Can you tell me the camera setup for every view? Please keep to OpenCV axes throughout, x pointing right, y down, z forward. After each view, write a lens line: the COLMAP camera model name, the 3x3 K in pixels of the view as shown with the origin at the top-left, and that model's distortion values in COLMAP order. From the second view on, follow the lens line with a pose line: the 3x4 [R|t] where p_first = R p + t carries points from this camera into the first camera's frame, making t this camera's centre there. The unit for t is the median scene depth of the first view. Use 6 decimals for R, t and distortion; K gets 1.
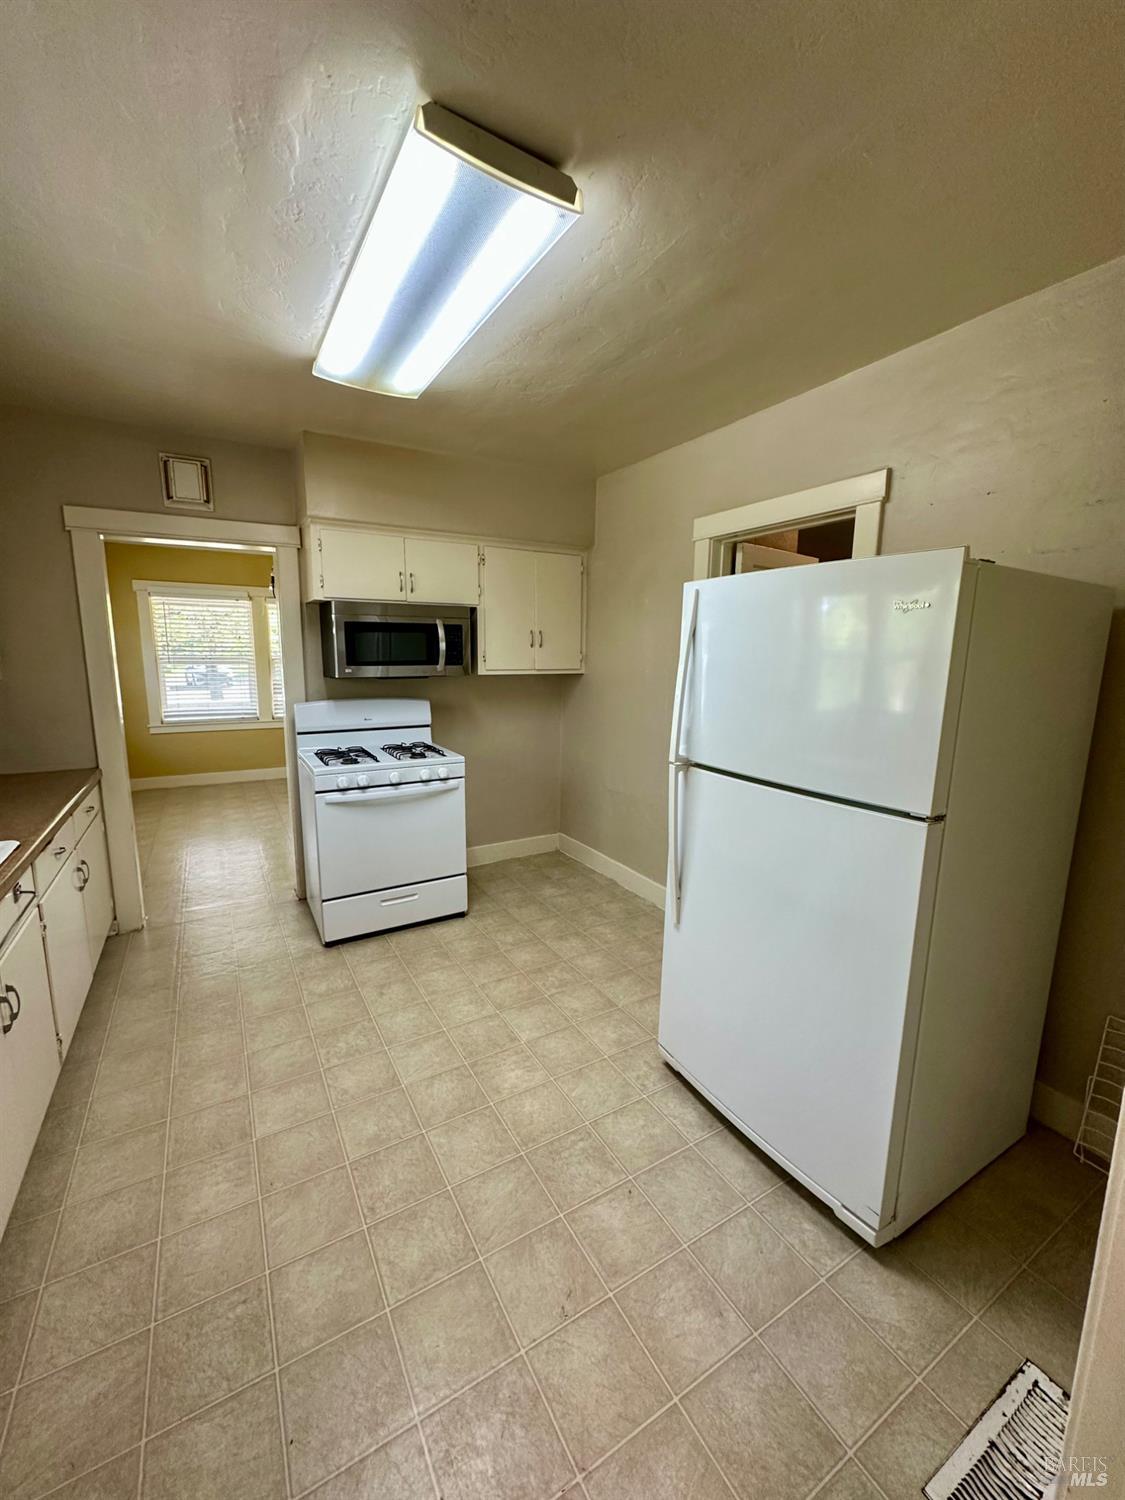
lens RADIAL K [[606.3, 0, 577.7], [0, 606.3, 749.7], [0, 0, 1]] dist [-0.002090, 0.000086]
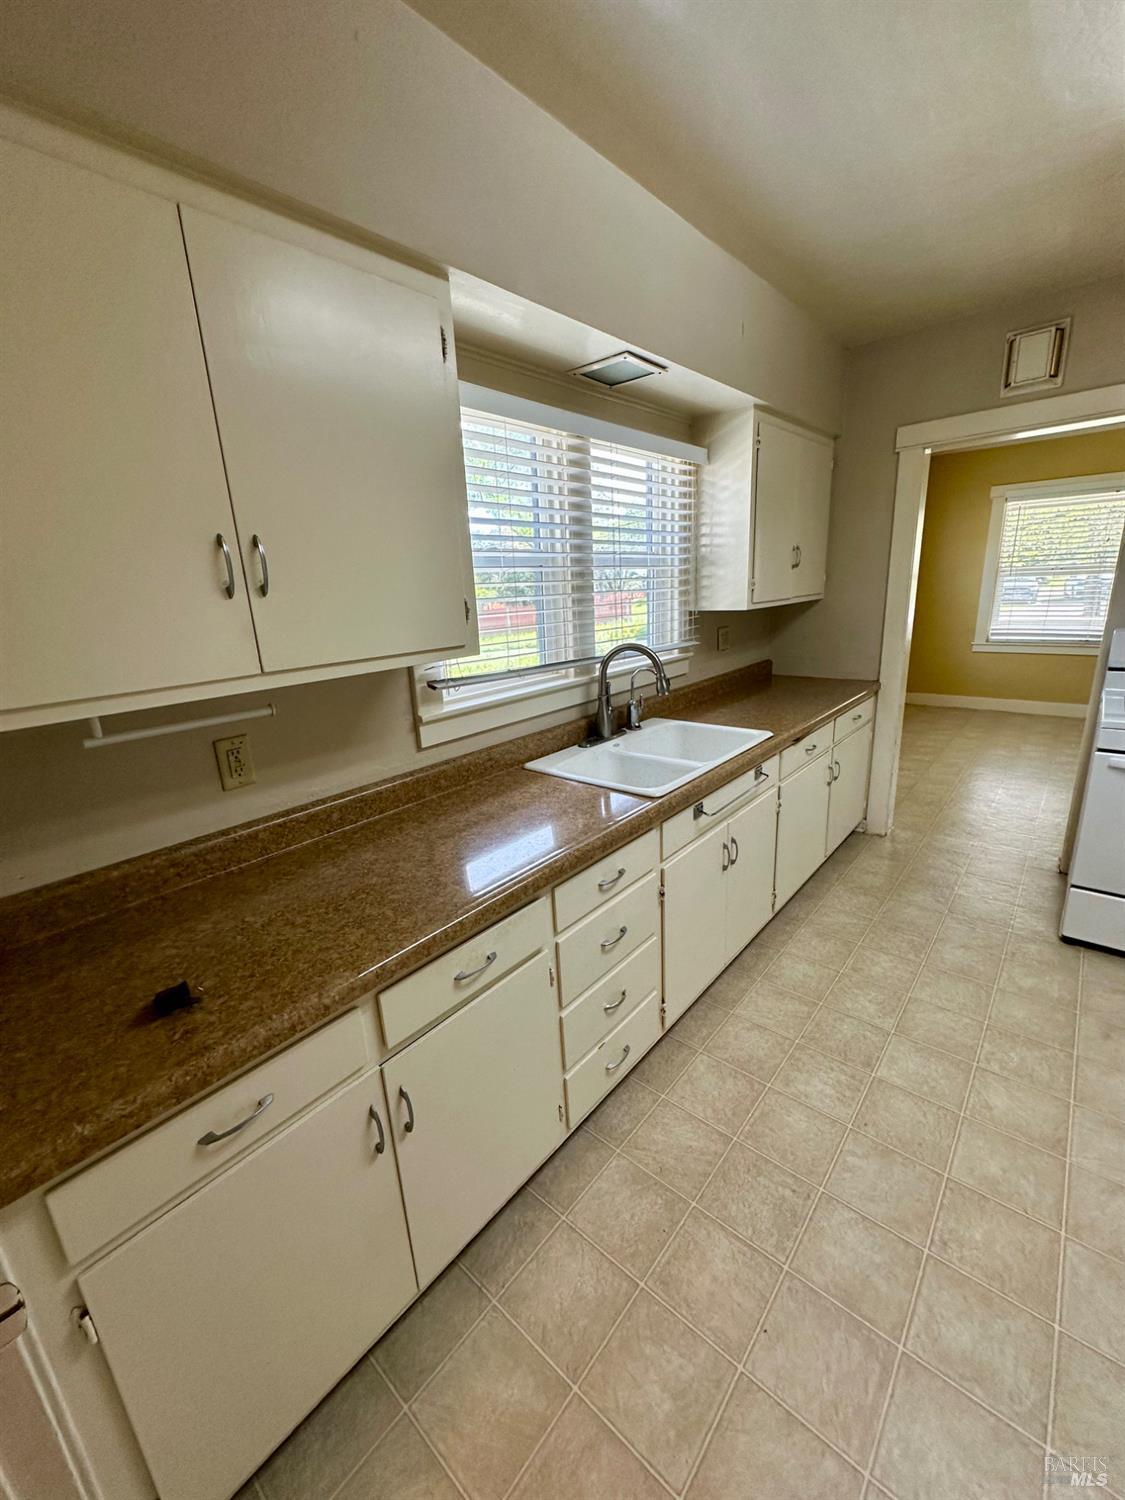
lens RADIAL K [[606.3, 0, 546.0], [0, 606.3, 750.5], [0, 0, 1]] dist [-0.002090, 0.000086]
pose [[0.292942, 0.230447, -0.927943, 0.085897], [-0.097285, 0.972667, 0.210842, -0.024939], [0.951168, 0.028510, 0.307354, 0.132507]]
